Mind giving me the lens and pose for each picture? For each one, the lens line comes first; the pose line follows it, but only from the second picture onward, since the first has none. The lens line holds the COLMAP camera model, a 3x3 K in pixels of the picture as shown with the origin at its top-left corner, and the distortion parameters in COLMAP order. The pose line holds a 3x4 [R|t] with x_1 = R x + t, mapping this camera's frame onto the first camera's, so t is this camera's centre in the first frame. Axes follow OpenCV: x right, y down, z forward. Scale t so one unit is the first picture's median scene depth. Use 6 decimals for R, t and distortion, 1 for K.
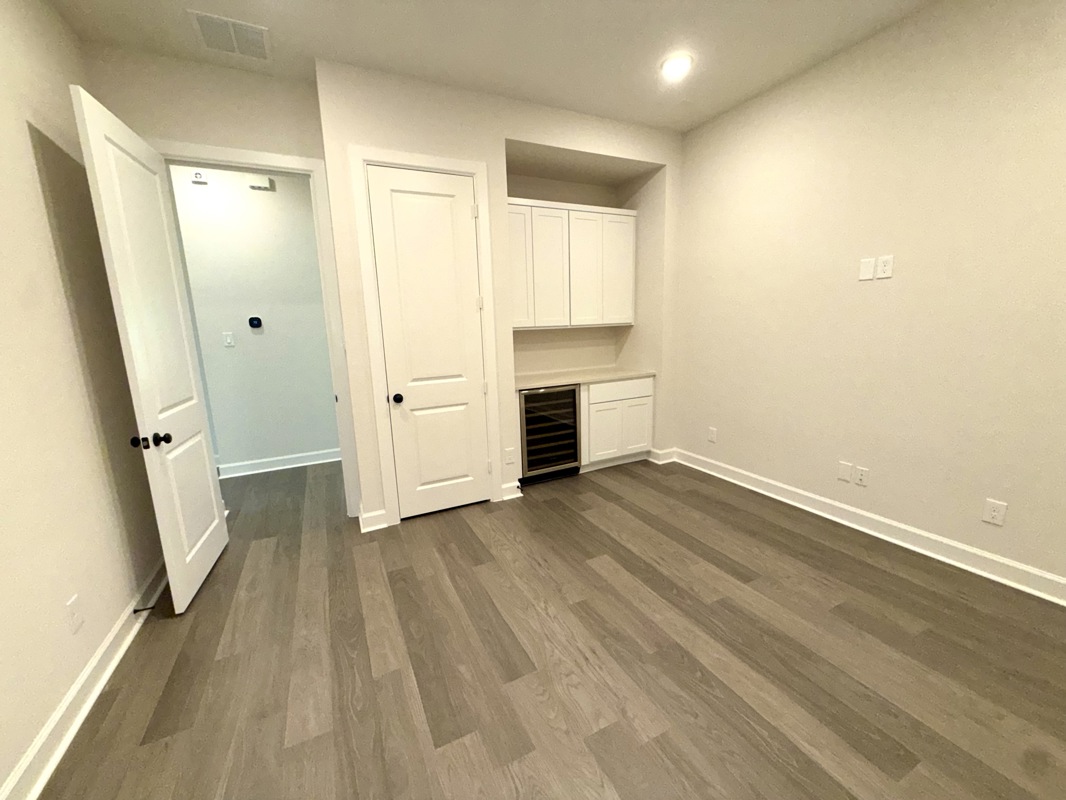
lens RADIAL K [[427.3, 0, 529.7], [0, 427.3, 403.1], [0, 0, 1]] dist [0.001497, -0.000056]
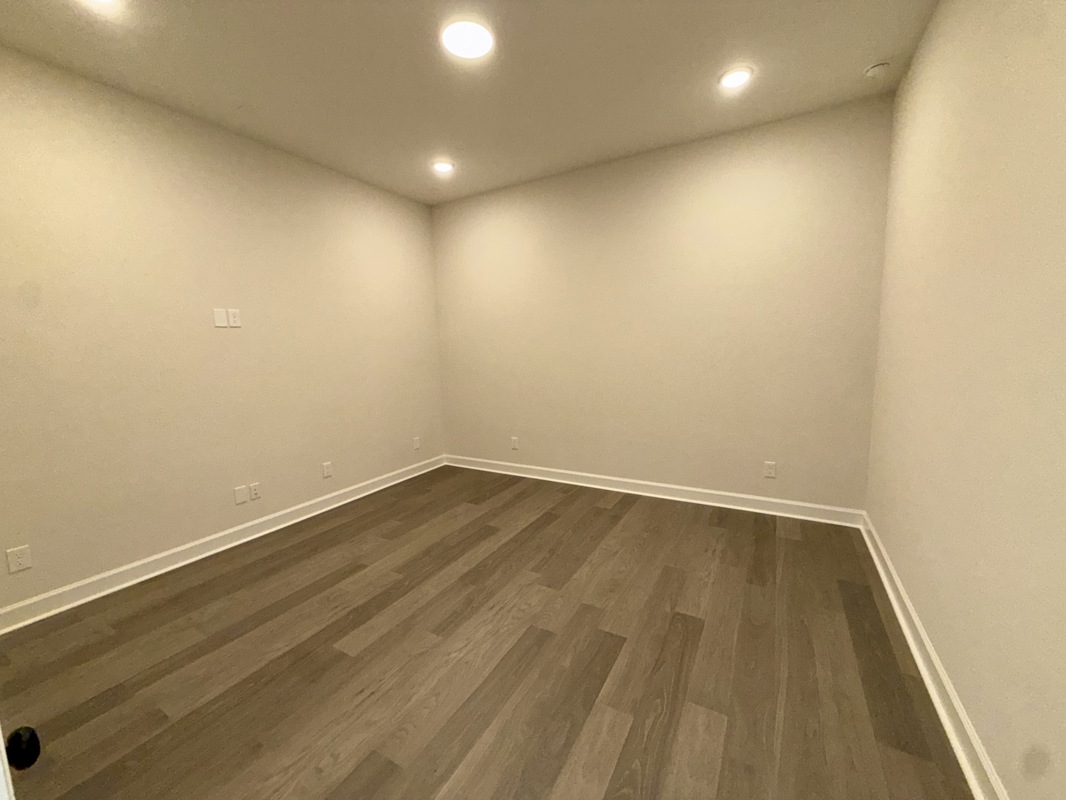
lens RADIAL K [[427.3, 0, 530.4], [0, 427.3, 402.3], [0, 0, 1]] dist [0.001497, -0.000056]
pose [[-0.557695, -0.063370, 0.827624, -0.779995], [0.201426, 0.956946, 0.209002, -0.200700], [-0.805235, 0.283264, -0.520920, 1.188927]]
